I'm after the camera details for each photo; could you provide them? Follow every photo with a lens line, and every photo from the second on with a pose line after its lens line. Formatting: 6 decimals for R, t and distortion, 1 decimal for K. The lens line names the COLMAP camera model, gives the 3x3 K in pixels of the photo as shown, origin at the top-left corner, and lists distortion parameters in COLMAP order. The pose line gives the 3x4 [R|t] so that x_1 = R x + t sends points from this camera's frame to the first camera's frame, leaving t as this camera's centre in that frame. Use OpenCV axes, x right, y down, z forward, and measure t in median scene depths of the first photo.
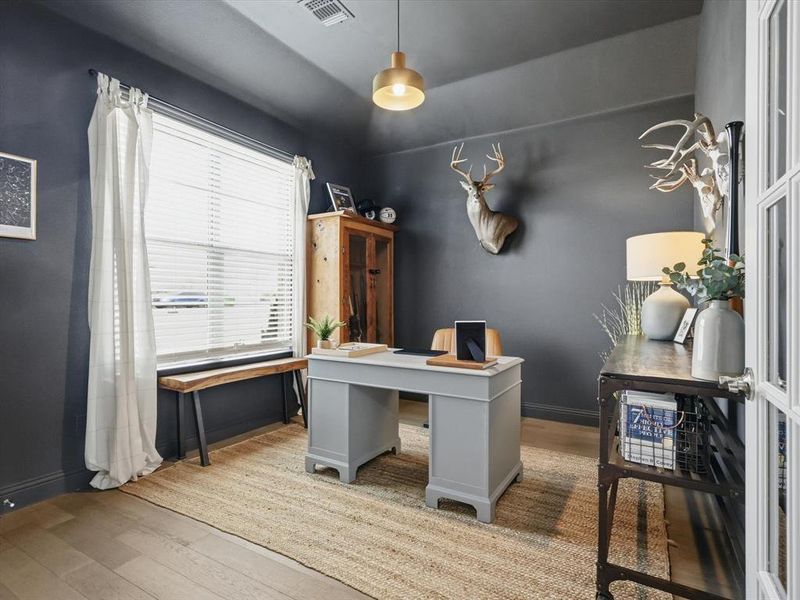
lens RADIAL K [[421.9, 0, 399.4], [0, 421.9, 299.0], [0, 0, 1]] dist [0.000433, 0.000820]
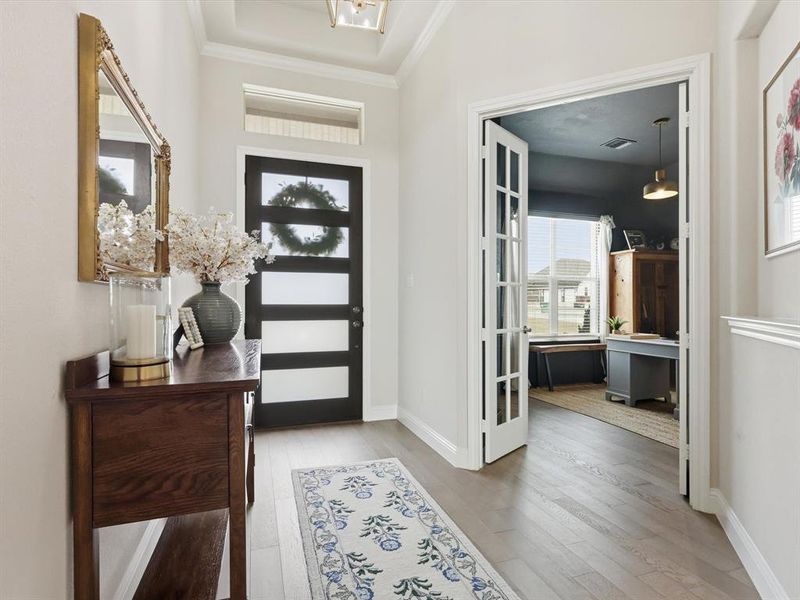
lens RADIAL K [[421.9, 0, 399.4], [0, 421.9, 299.0], [0, 0, 1]] dist [0.000433, 0.000820]
pose [[0.759810, -0.005310, -0.650124, 0.207586], [-0.001054, 0.999955, -0.009398, -0.012268], [0.650145, 0.007826, 0.759770, -0.701793]]
